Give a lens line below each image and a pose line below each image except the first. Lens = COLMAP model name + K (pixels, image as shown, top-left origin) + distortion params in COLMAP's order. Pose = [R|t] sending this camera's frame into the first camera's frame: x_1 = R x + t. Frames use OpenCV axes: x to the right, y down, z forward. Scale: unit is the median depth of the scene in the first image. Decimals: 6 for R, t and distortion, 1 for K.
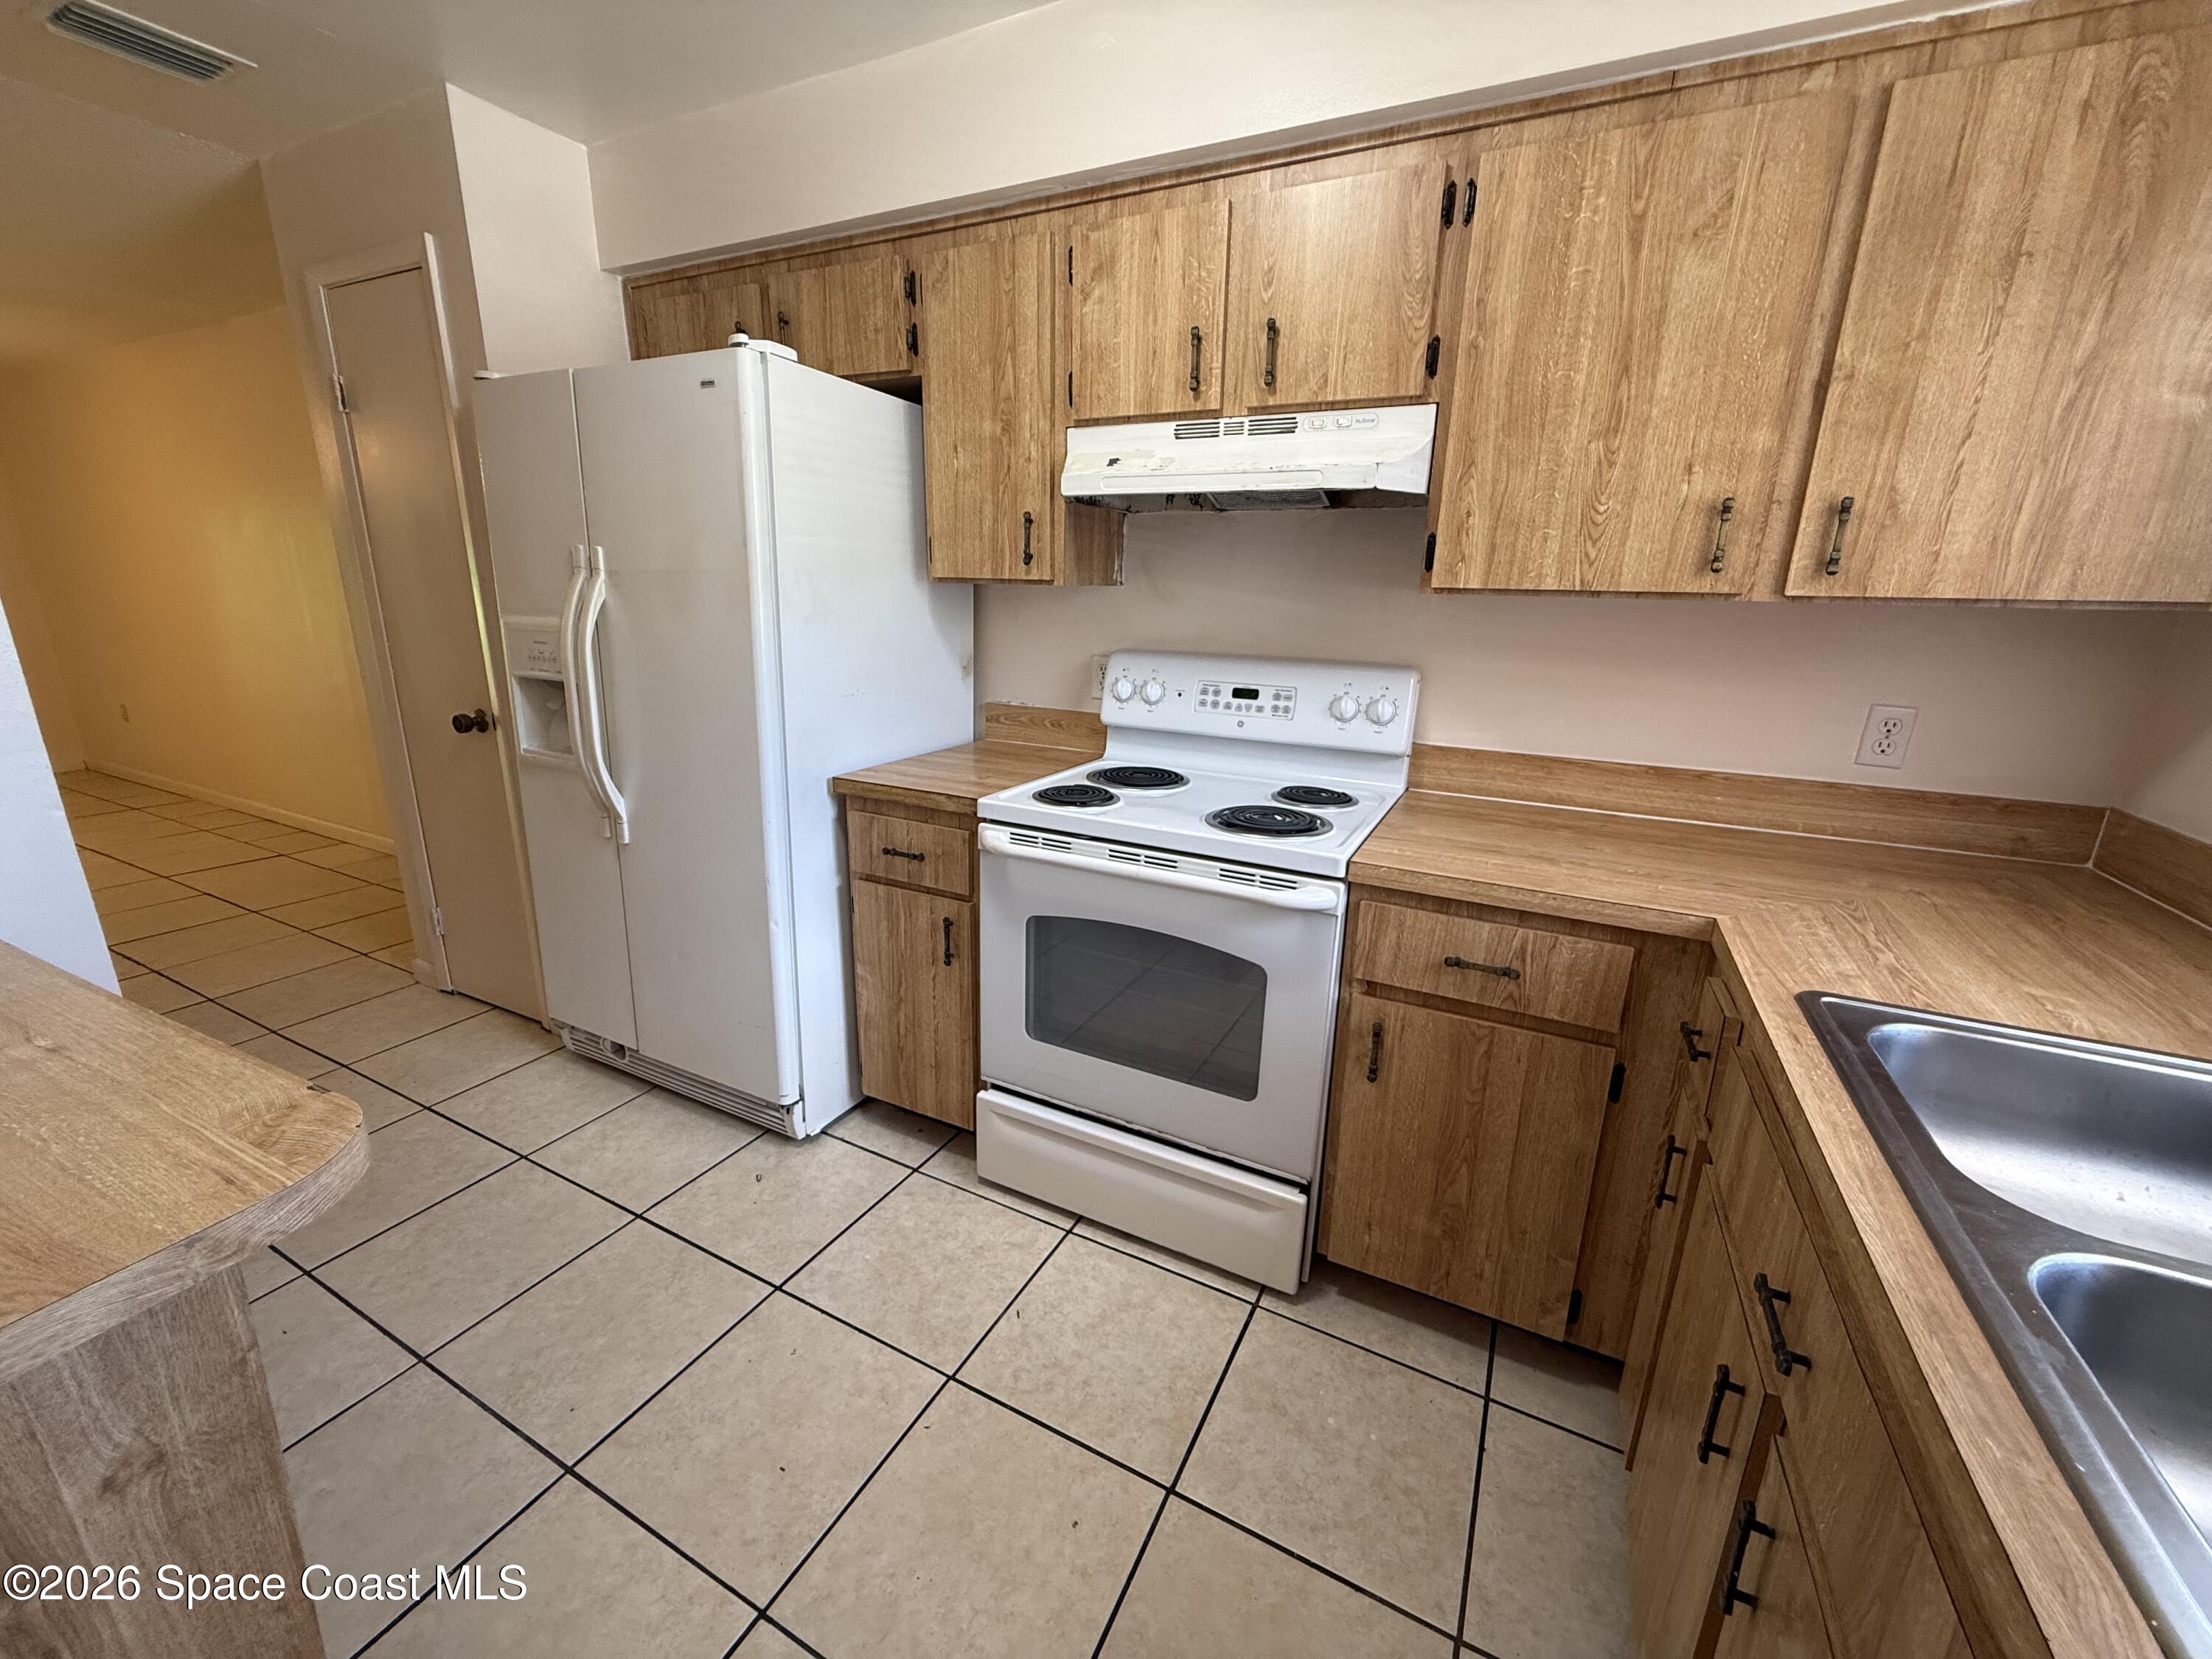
lens RADIAL K [[883.7, 0, 1097.2], [0, 883.7, 823.4], [0, 0, 1]] dist [0.002173, -0.000067]
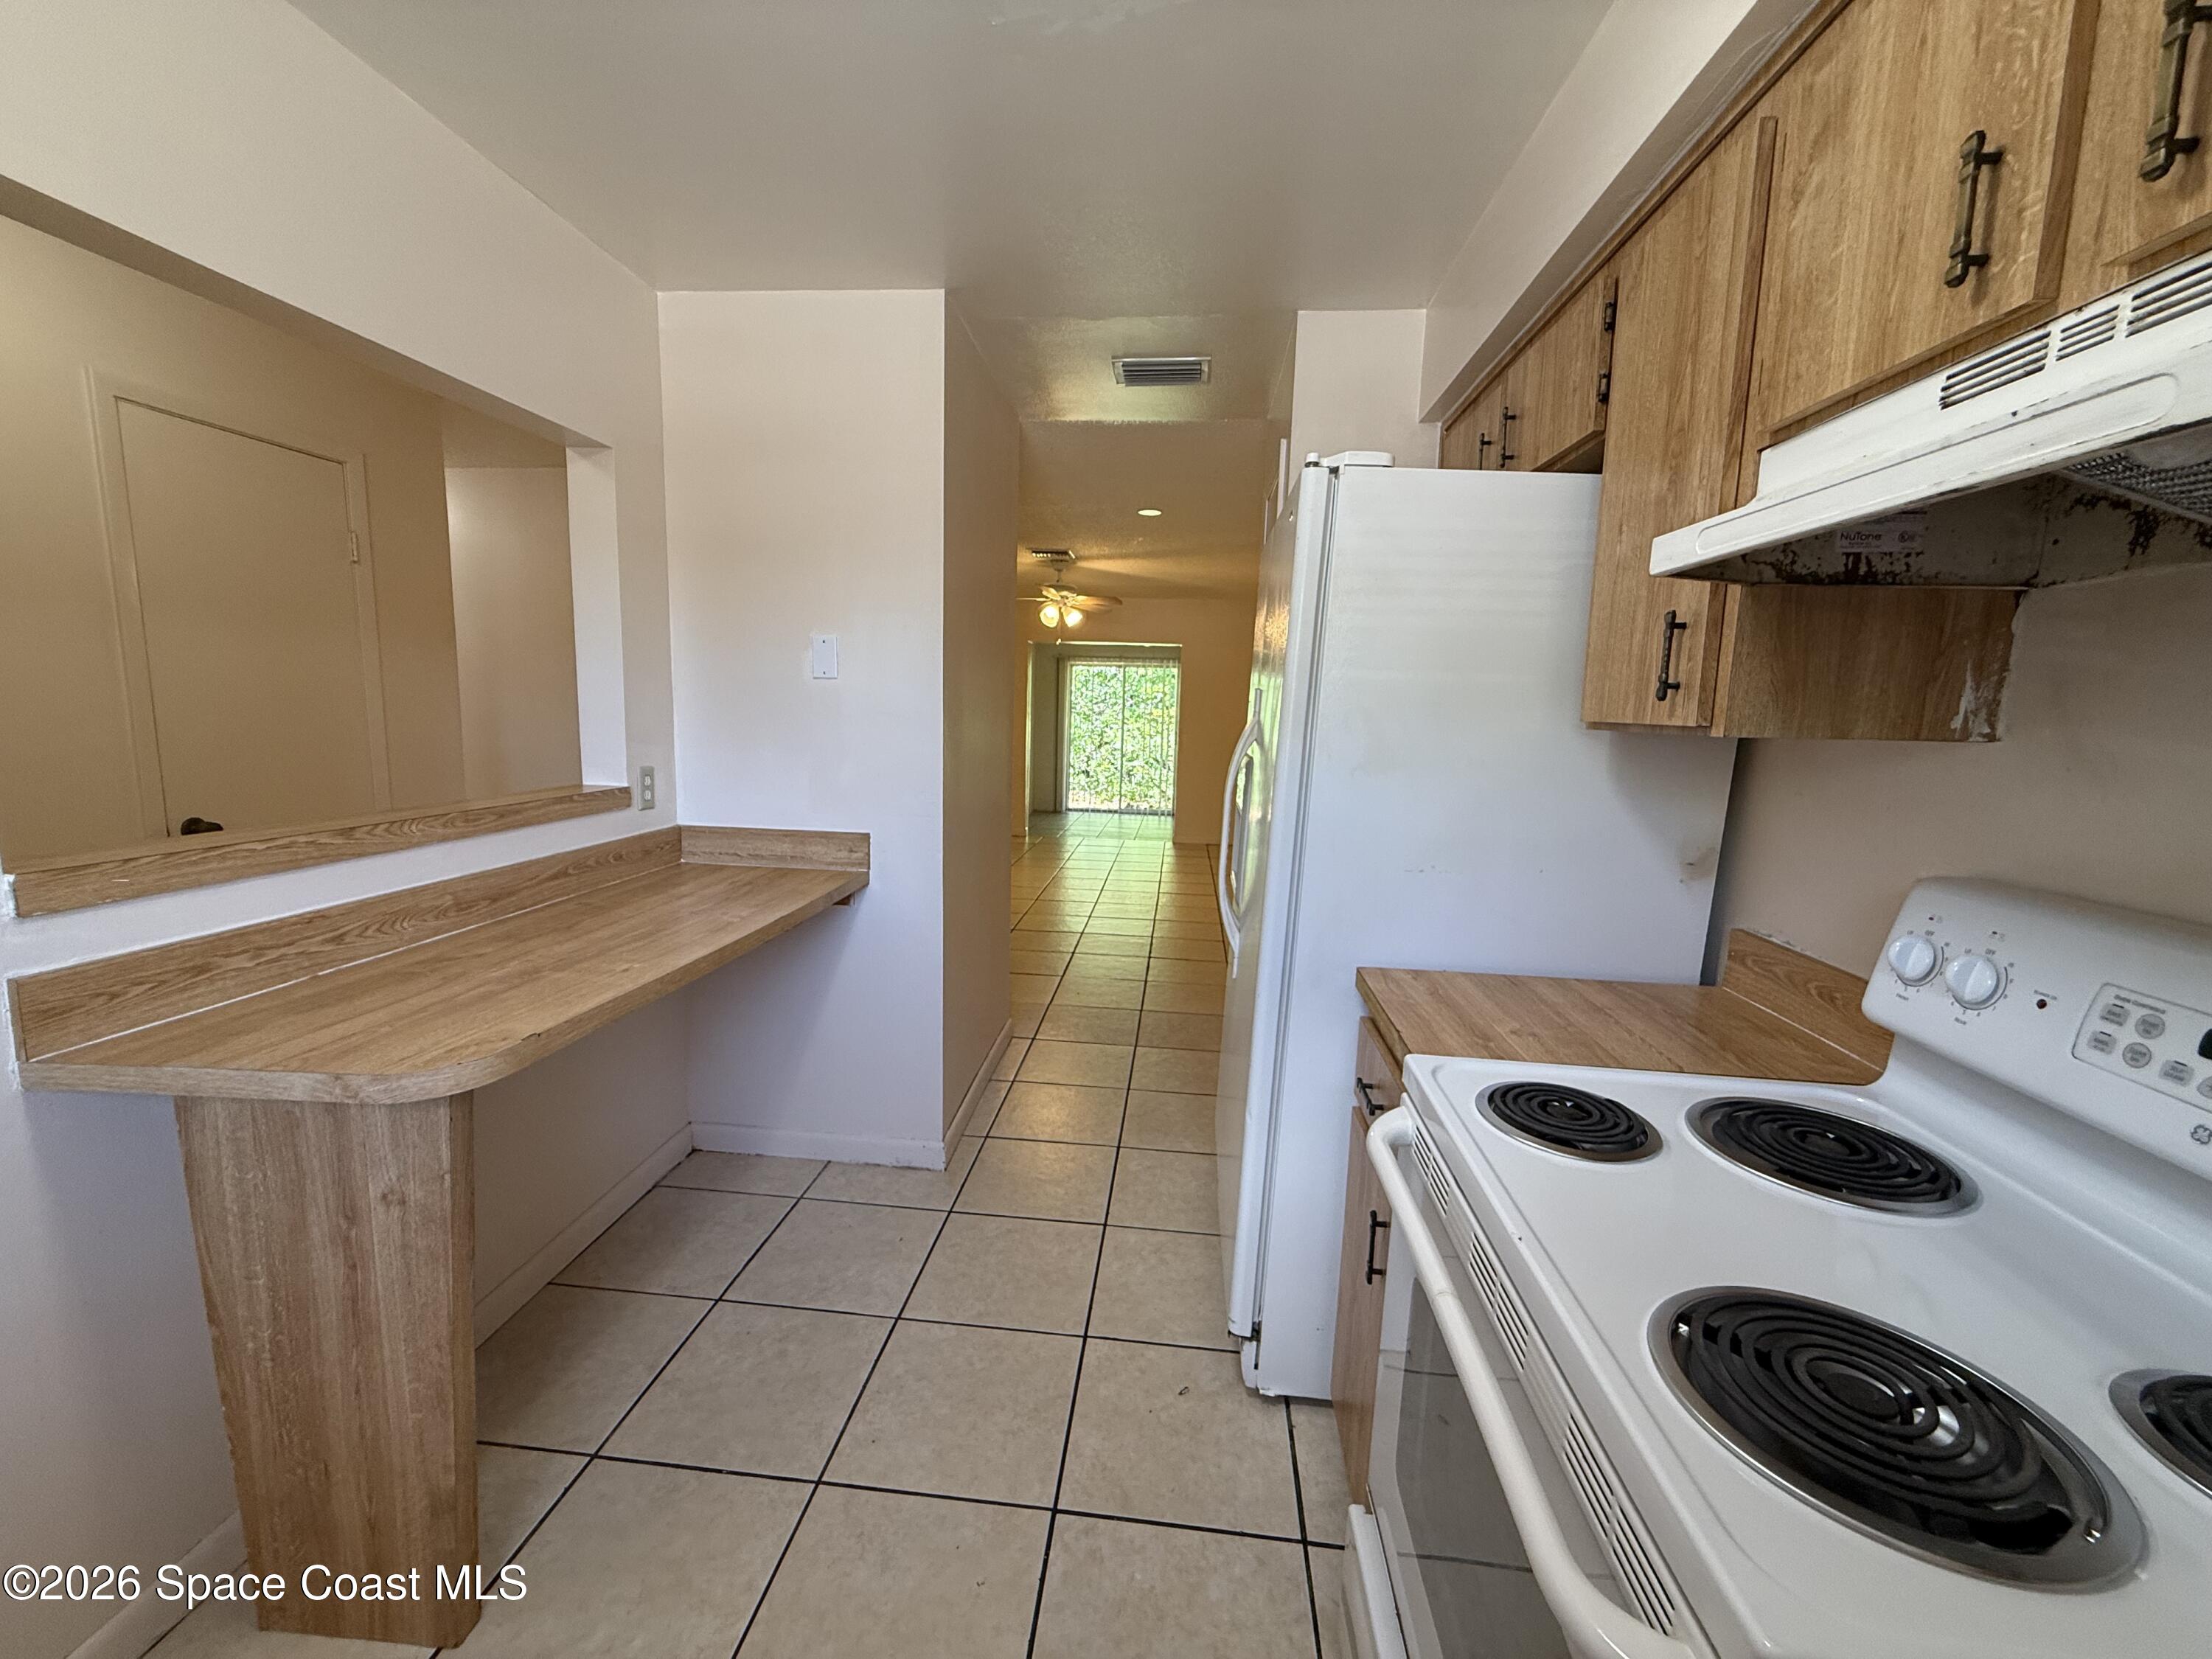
lens RADIAL K [[880.5, 0, 1100.3], [0, 880.5, 825.4], [0, 0, 1]] dist [0.003510, 0.000036]
pose [[0.371626, 0.116386, -0.921059, 0.345655], [-0.262184, 0.964883, 0.016138, -0.136438], [0.890592, 0.235489, 0.389090, 0.503801]]
